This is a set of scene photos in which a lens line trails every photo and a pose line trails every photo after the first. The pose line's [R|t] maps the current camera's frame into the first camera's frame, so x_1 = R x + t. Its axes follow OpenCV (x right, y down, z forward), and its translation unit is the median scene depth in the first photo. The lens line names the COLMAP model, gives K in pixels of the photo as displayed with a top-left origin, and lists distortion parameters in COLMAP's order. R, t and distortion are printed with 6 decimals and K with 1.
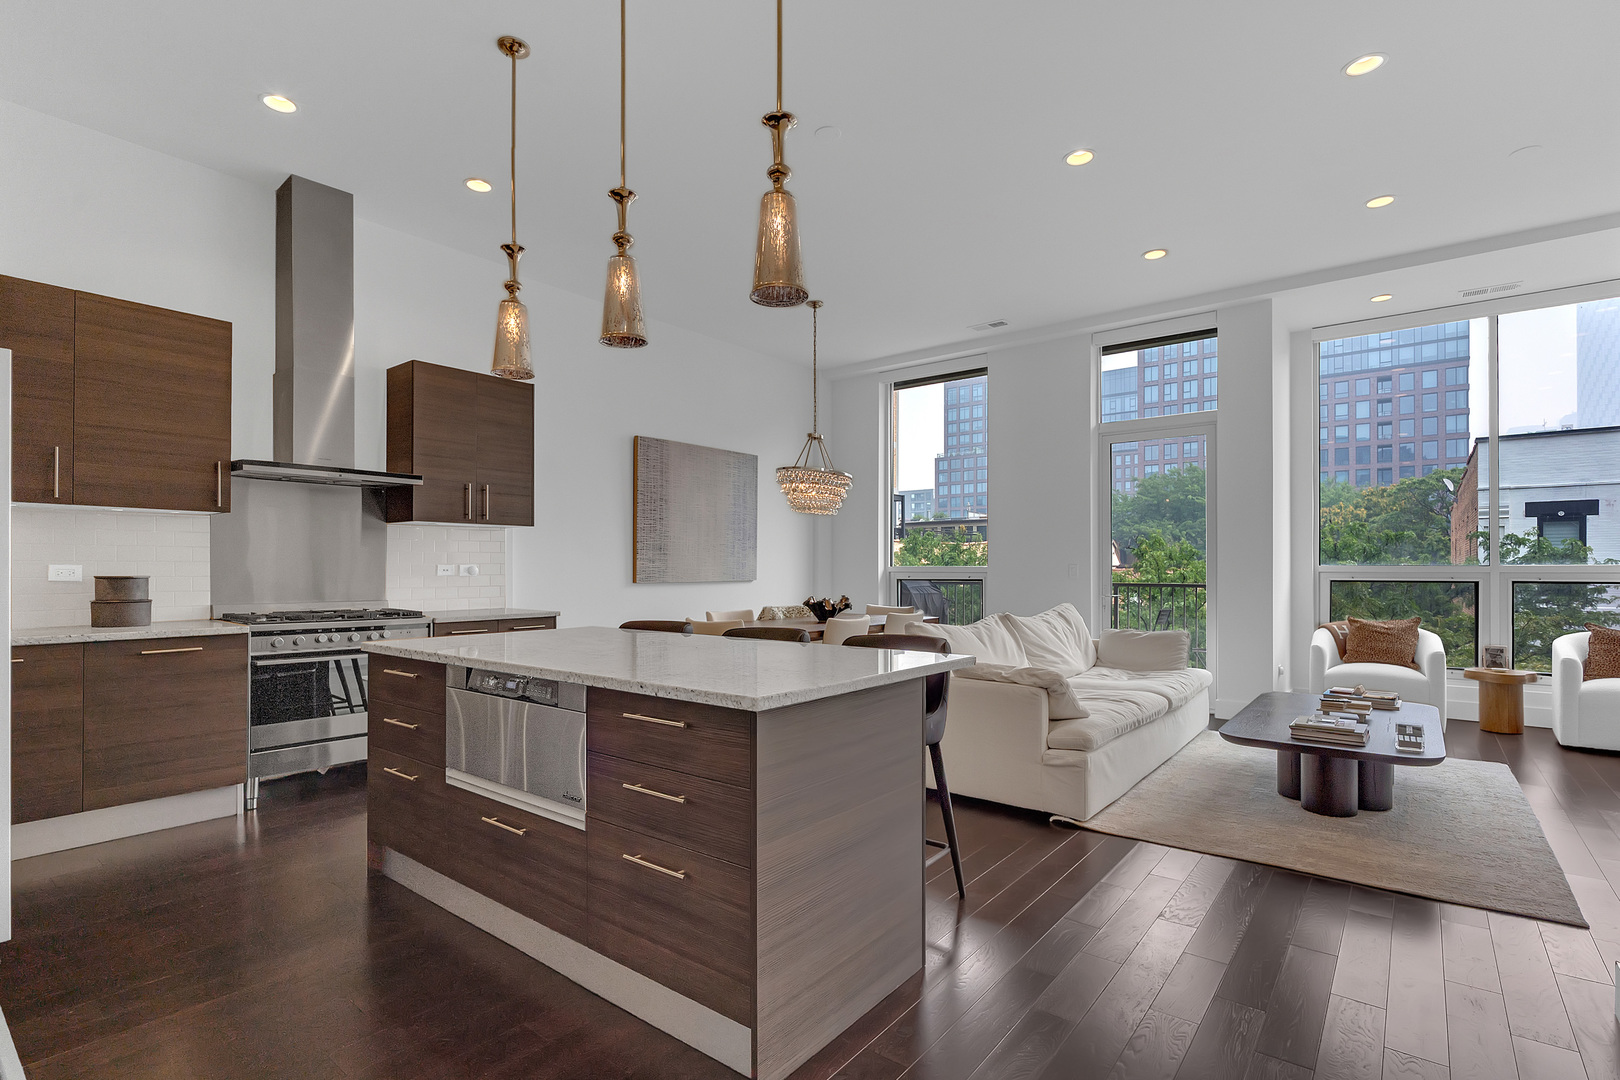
lens RADIAL K [[792.9, 0, 810.0], [0, 792.9, 540.0], [0, 0, 1]] dist [0.001024, 0.000097]
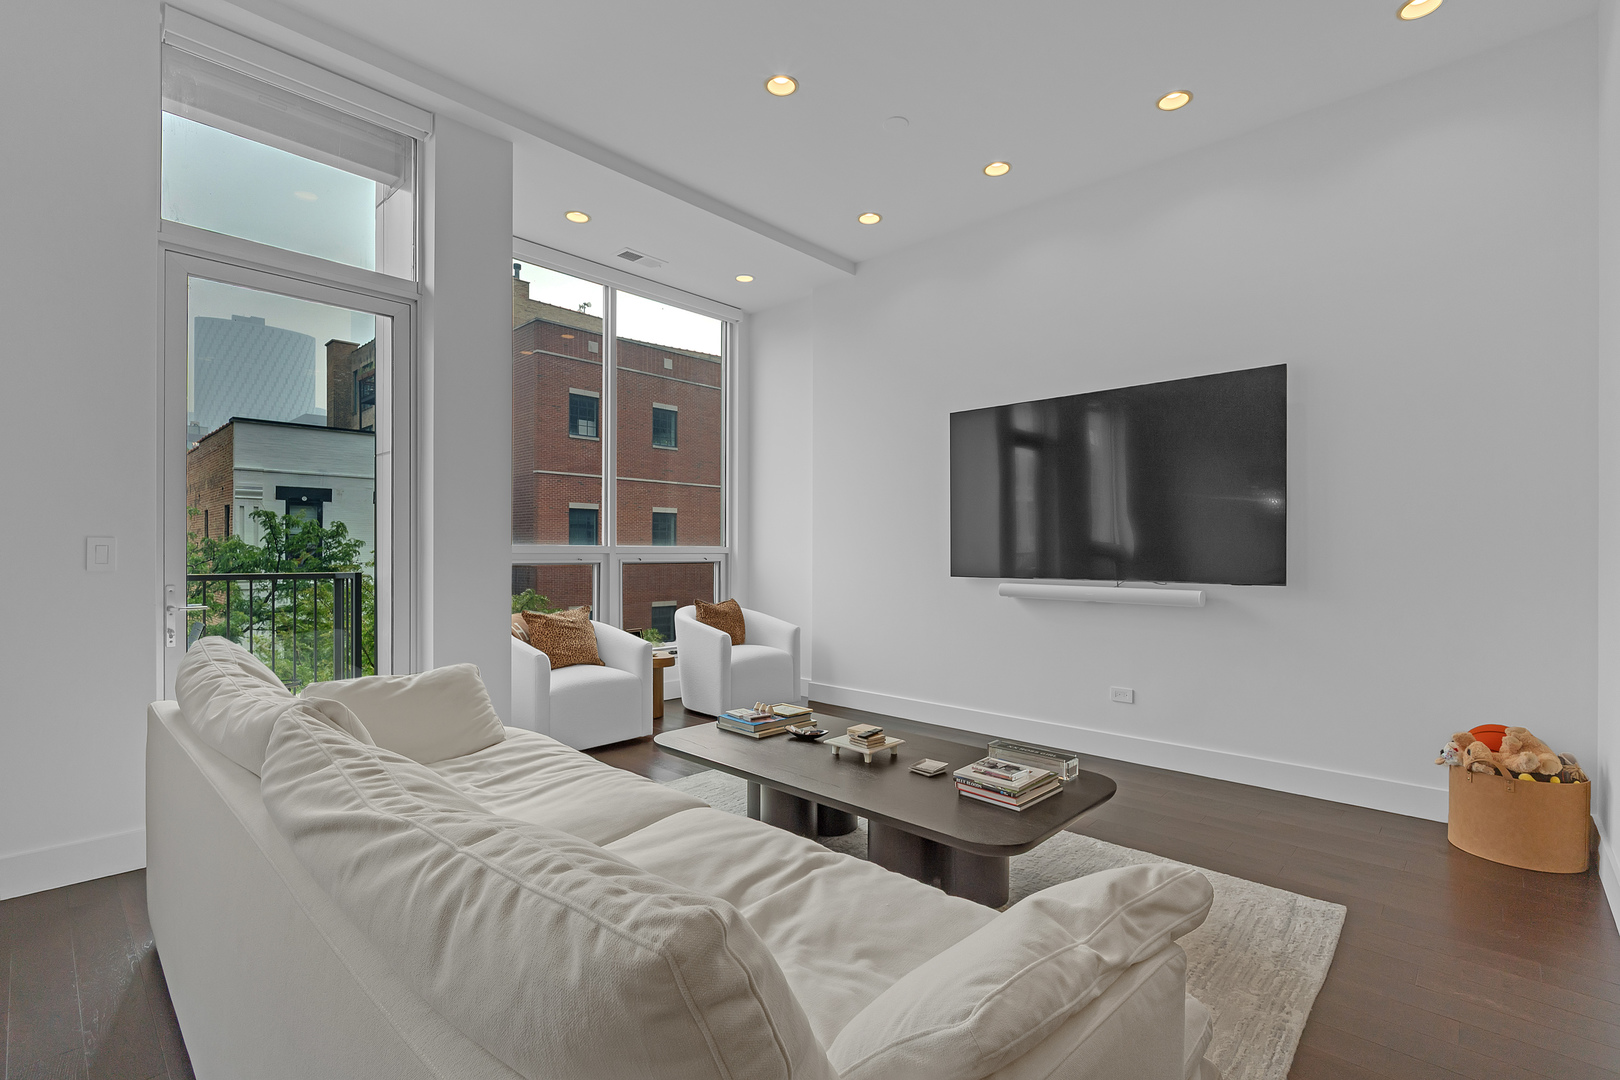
lens RADIAL K [[727.7, 0, 806.4], [0, 727.7, 550.6], [0, 0, 1]] dist [-0.001496, 0.000252]
pose [[0.092744, -0.000319, 0.995690, -0.006758], [-0.039659, 0.999205, 0.004015, 0.007641], [-0.994900, -0.039860, 0.092658, 0.196747]]
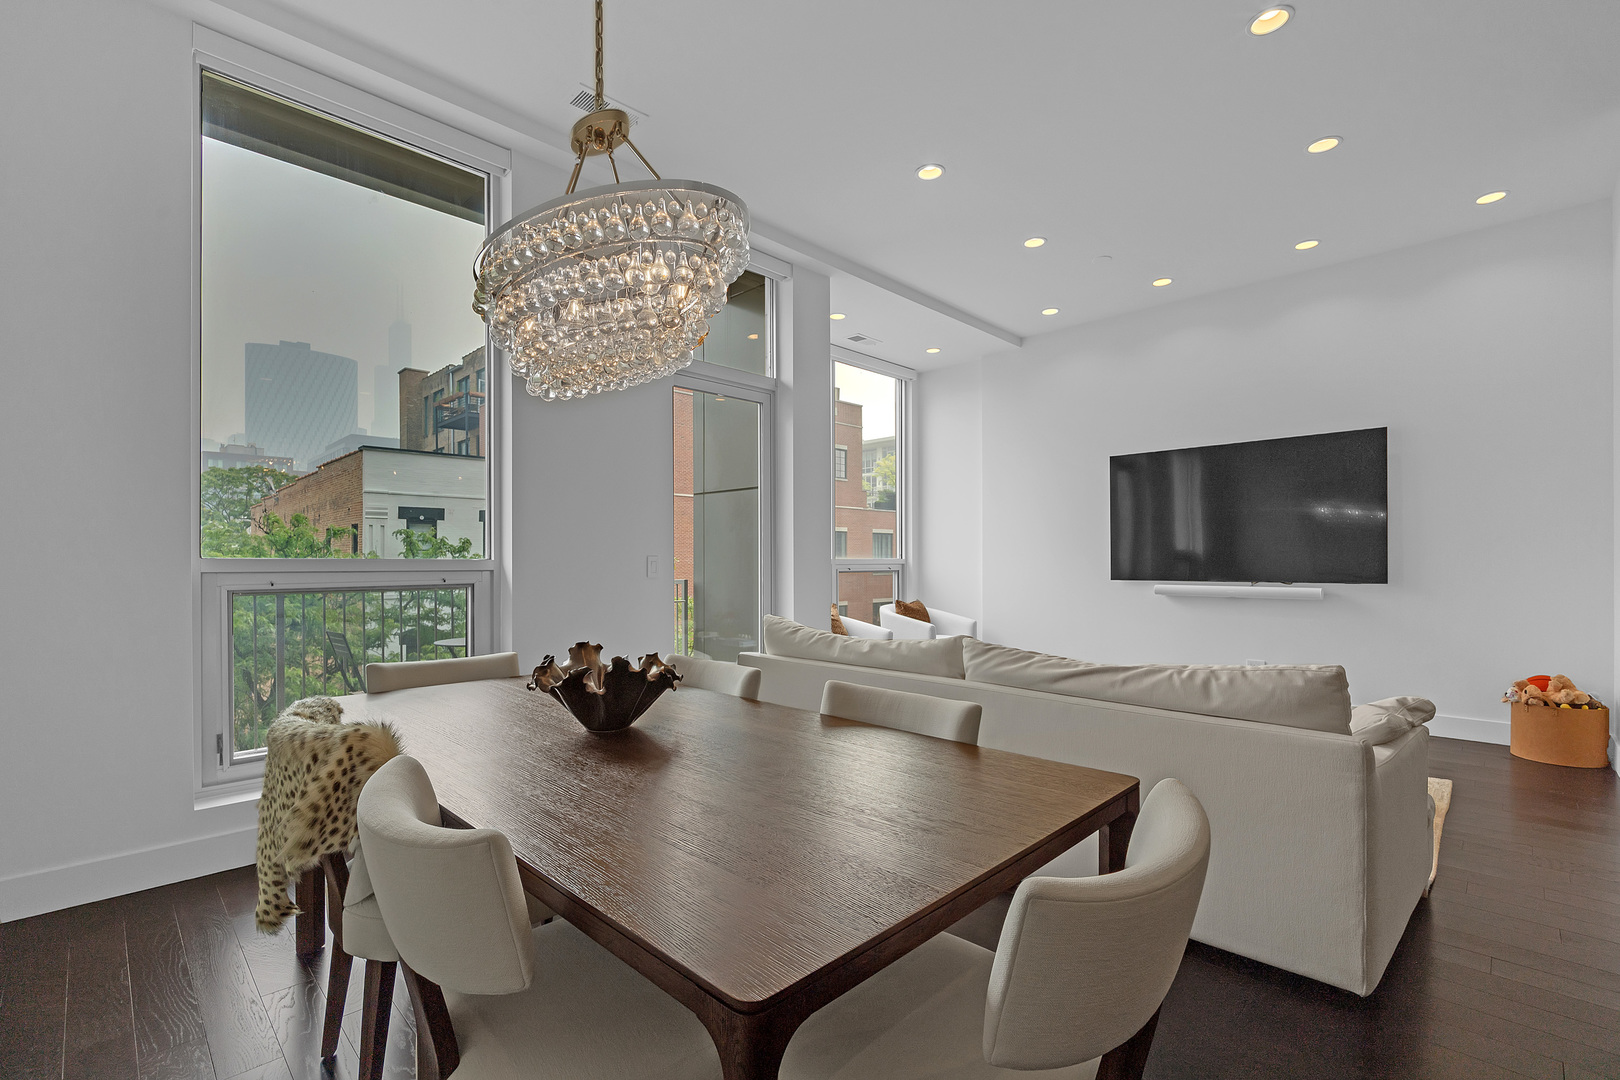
lens RADIAL K [[706.2, 0, 807.9], [0, 706.2, 563.0], [0, 0, 1]] dist [-0.001451, -0.000362]
pose [[0.121908, -0.003854, 0.992534, -0.077502], [-0.032528, 0.999440, 0.007876, 0.009478], [-0.992008, -0.033245, 0.121714, 0.258695]]
